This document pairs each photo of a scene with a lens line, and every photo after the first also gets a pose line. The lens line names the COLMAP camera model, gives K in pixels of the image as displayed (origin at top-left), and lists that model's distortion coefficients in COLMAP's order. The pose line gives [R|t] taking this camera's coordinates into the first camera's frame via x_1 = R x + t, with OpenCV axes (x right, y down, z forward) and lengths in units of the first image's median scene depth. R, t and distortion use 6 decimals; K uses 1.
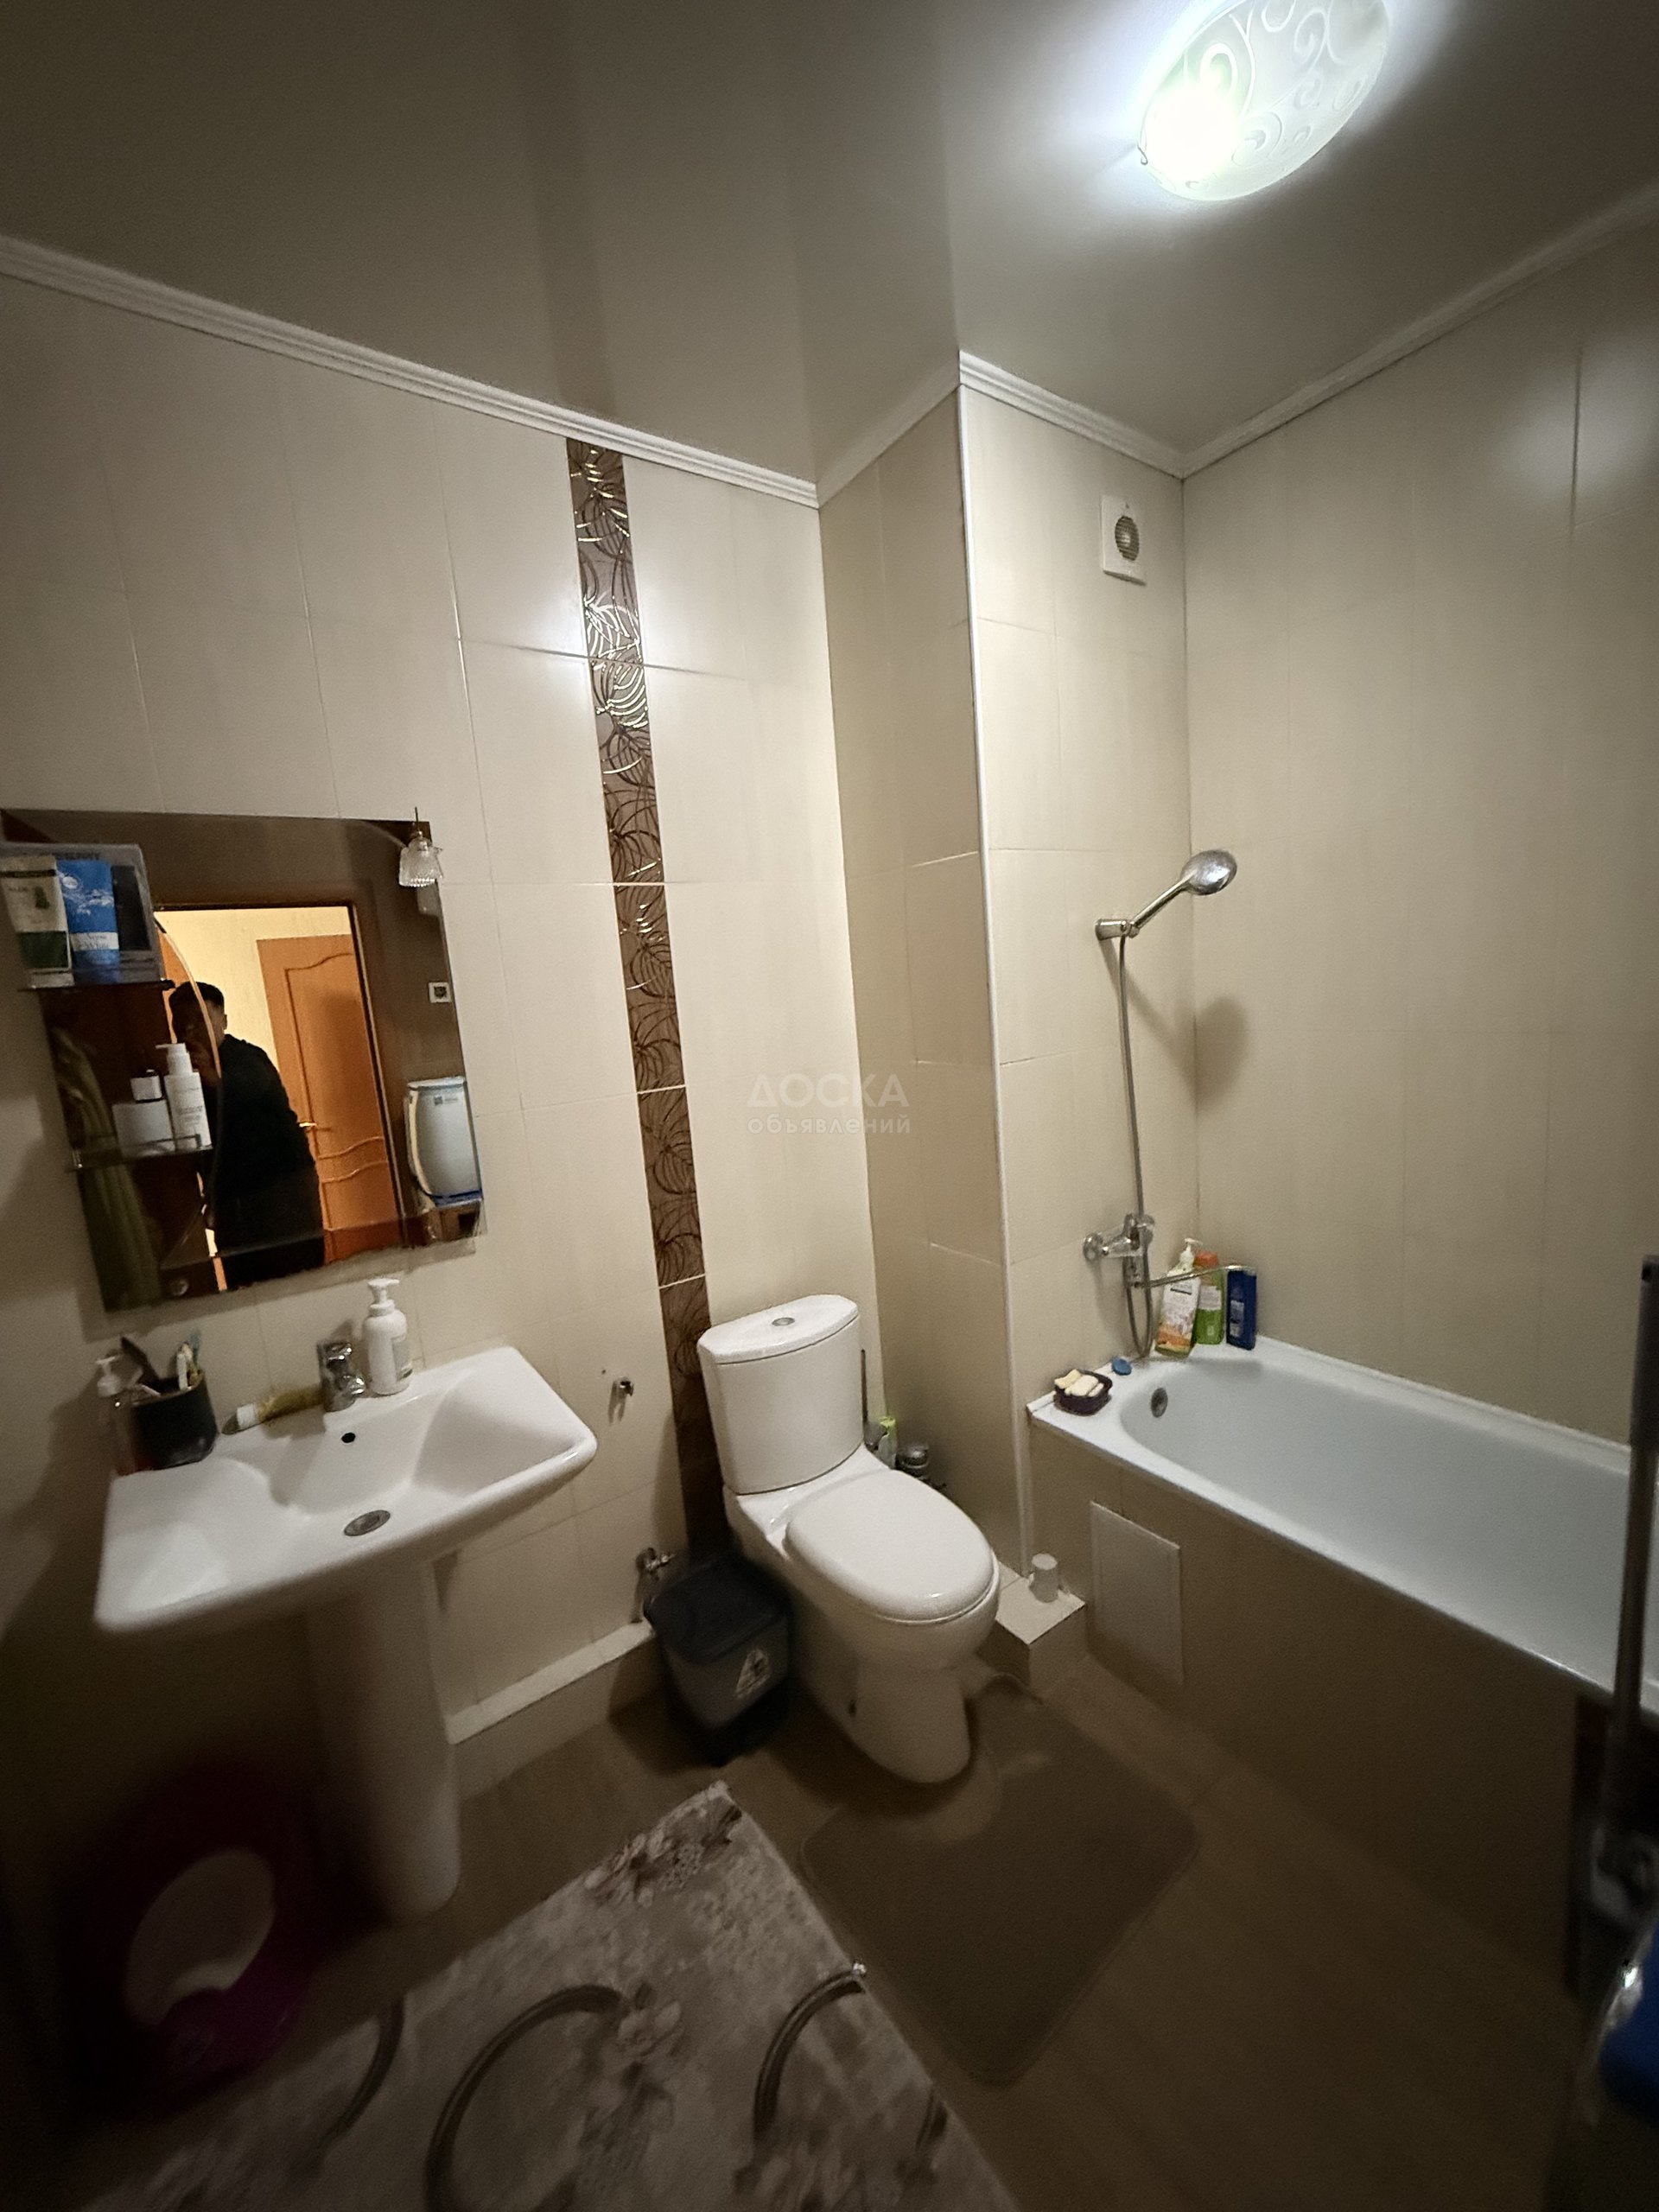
lens RADIAL K [[875.4, 0, 824.1], [0, 875.4, 1107.0], [0, 0, 1]] dist [-0.001064, 0.000907]
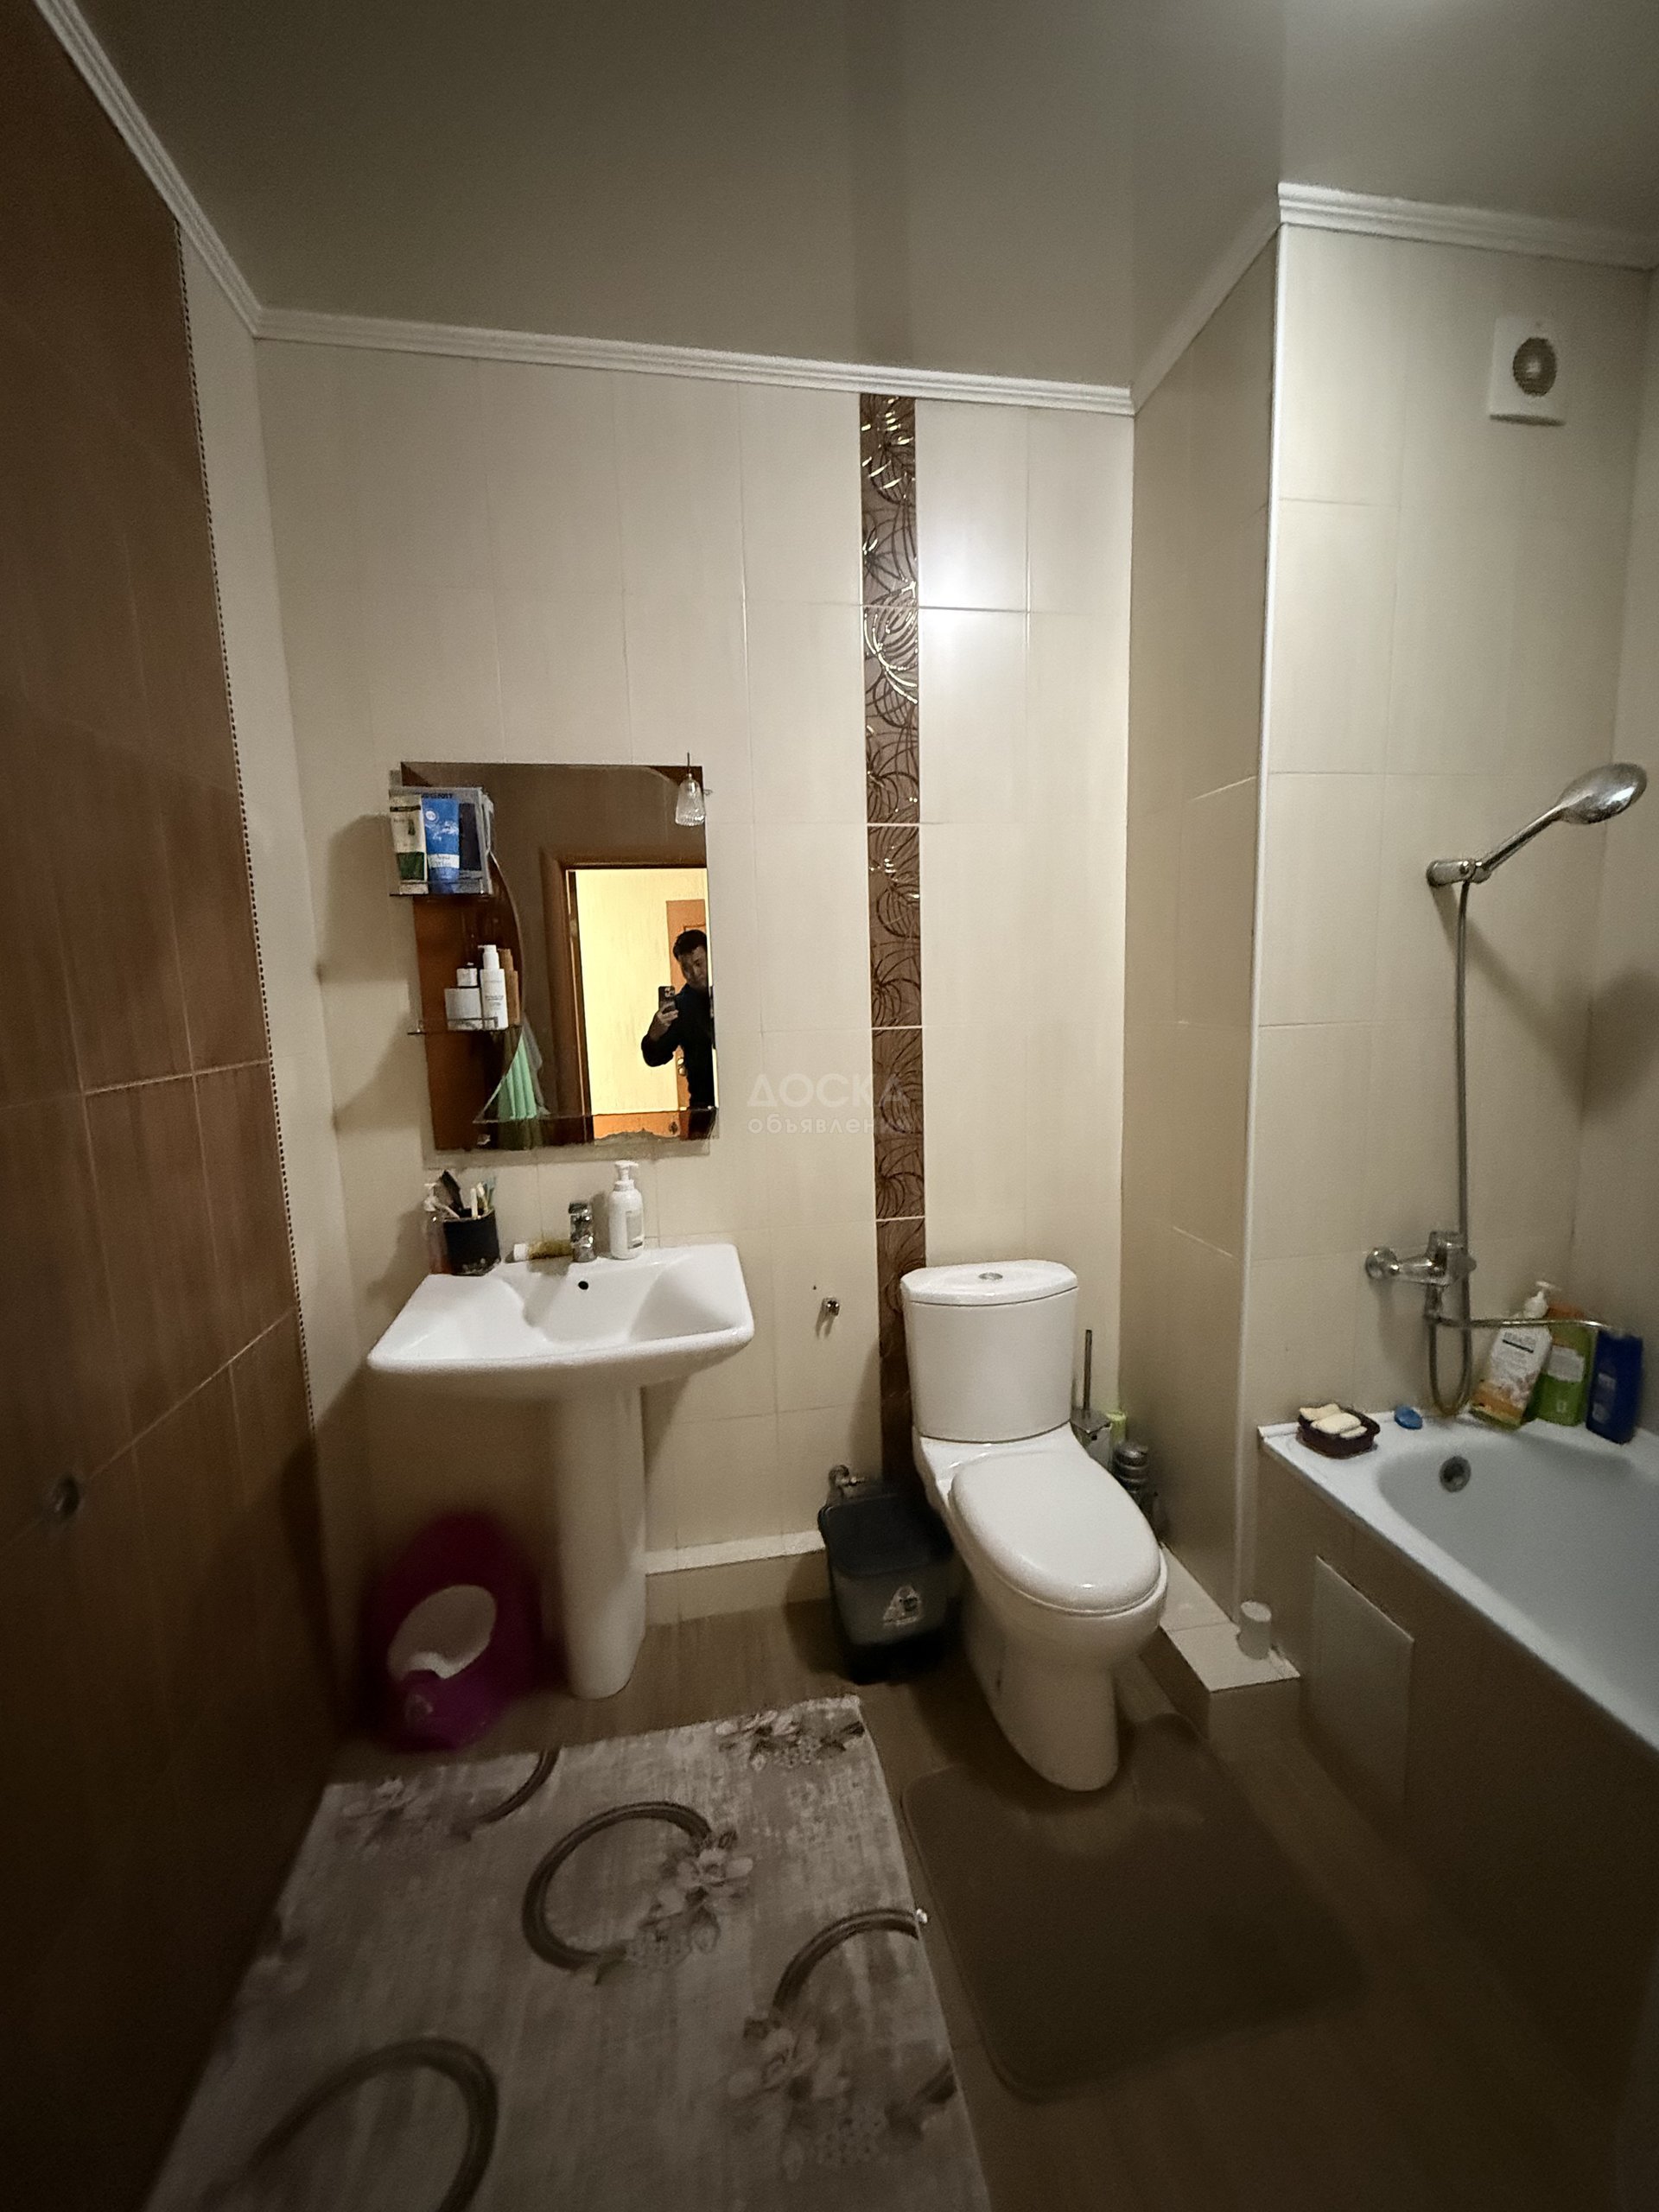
lens RADIAL K [[875.4, 0, 824.2], [0, 875.4, 1102.4], [0, 0, 1]] dist [-0.001064, 0.000907]
pose [[0.901211, 0.112771, -0.418452, 0.200255], [-0.107941, 0.993531, 0.035282, 0.045592], [0.419723, 0.013372, 0.907554, 0.042841]]
